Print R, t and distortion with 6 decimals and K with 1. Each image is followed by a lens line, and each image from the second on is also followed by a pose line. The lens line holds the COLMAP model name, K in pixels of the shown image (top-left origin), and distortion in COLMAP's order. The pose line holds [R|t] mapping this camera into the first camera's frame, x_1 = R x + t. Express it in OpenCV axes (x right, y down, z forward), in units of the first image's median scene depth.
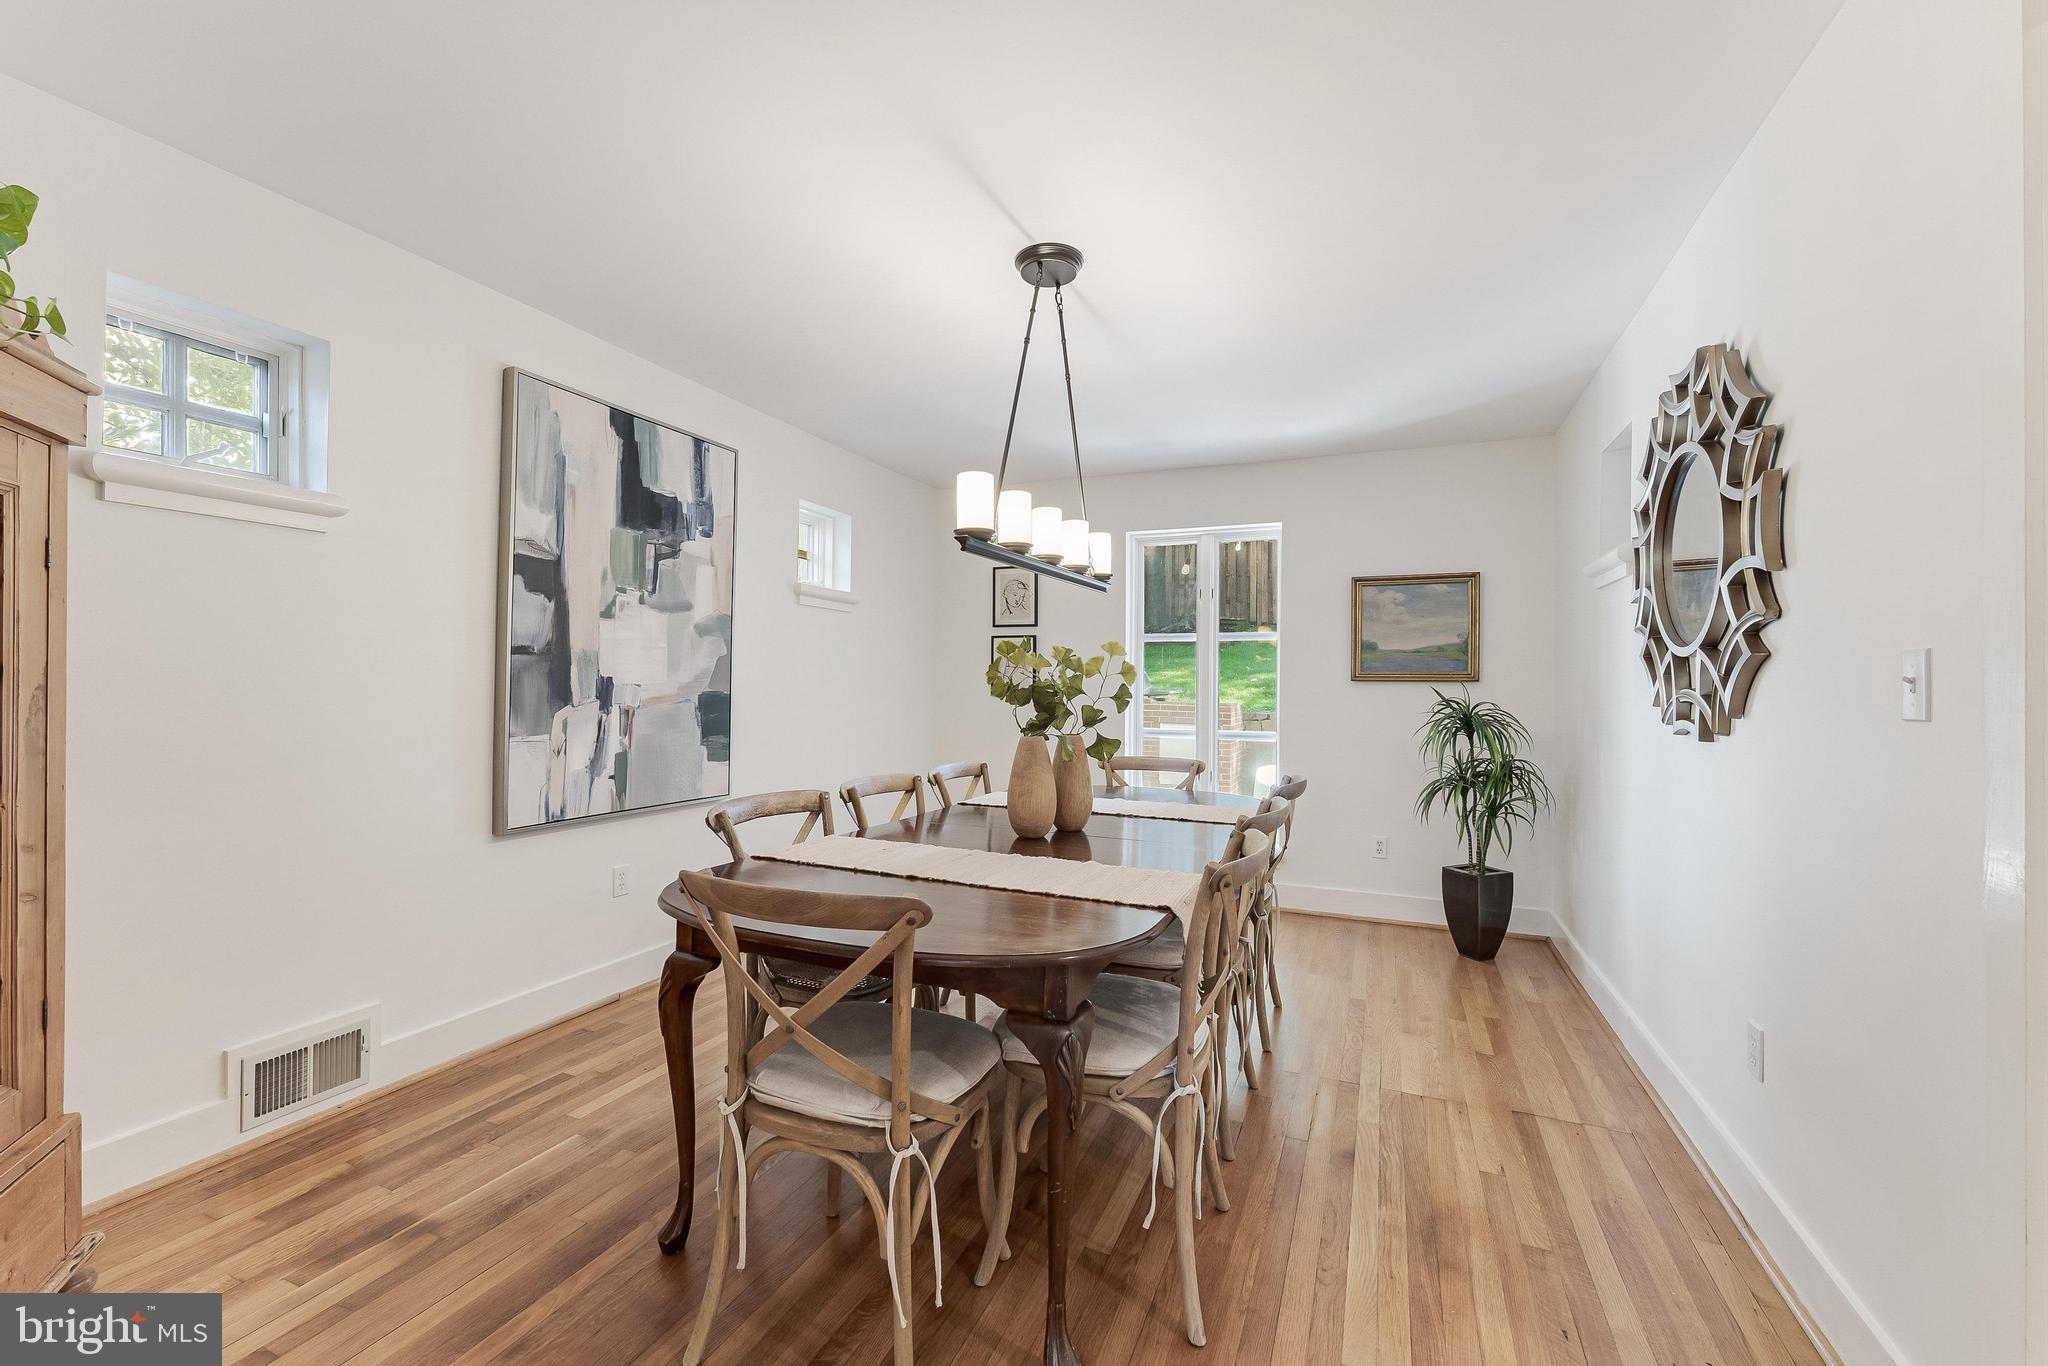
lens RADIAL K [[830.7, 0, 1036.0], [0, 830.7, 668.5], [0, 0, 1]] dist [-0.000280, -0.000193]
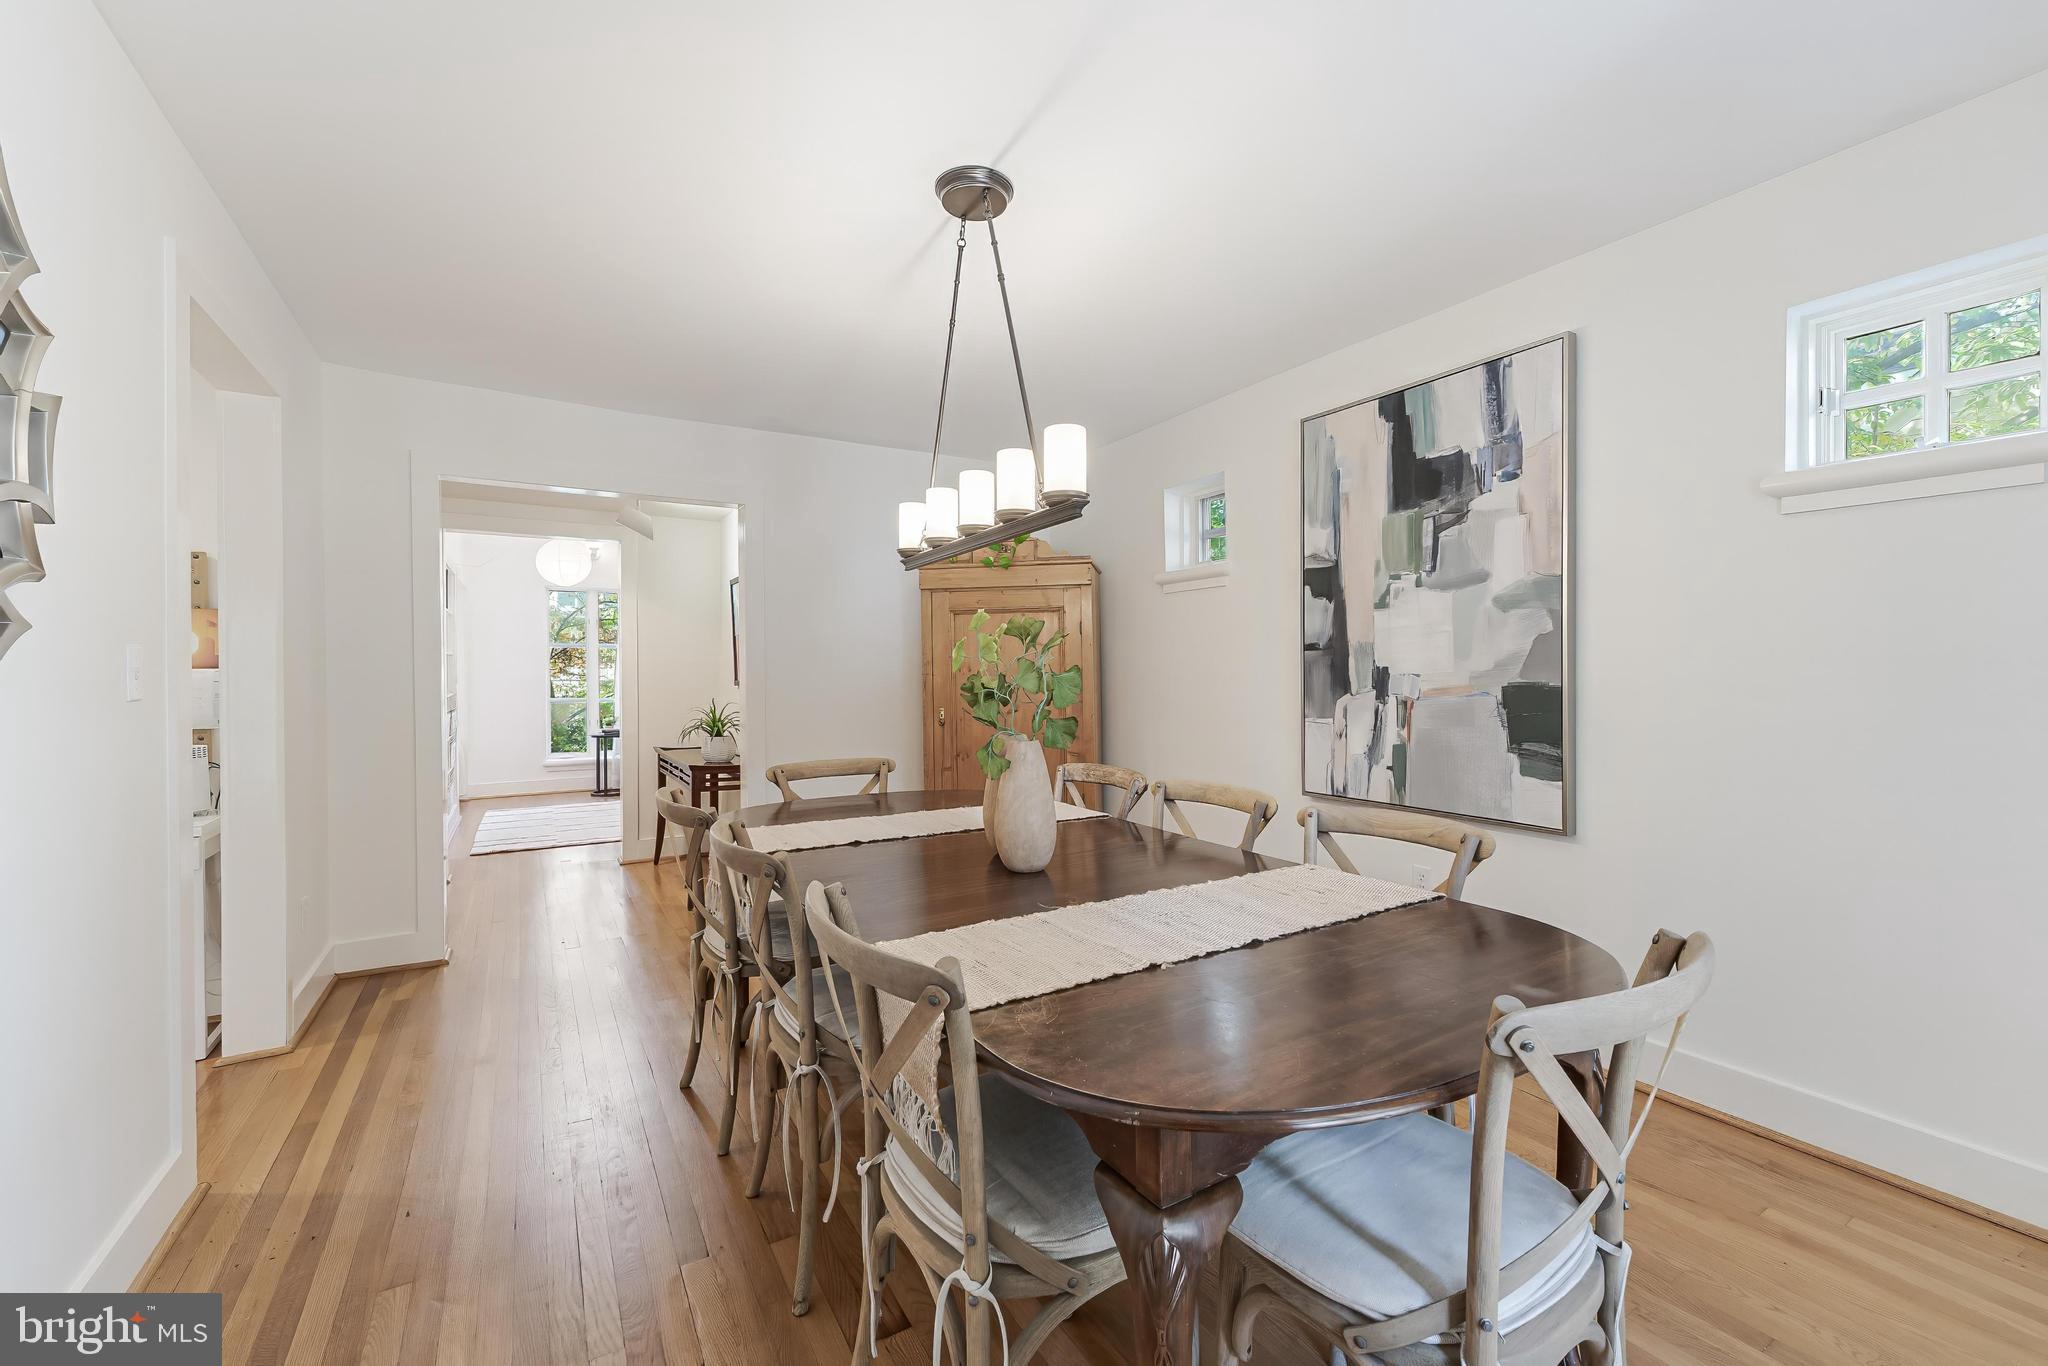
lens RADIAL K [[830.7, 0, 1036.0], [0, 830.7, 668.5], [0, 0, 1]] dist [-0.000280, -0.000193]
pose [[-0.583465, -0.010434, -0.812071, 3.004537], [0.018334, 0.999493, -0.026015, 0.168264], [0.811931, -0.030067, -0.582978, 6.877627]]
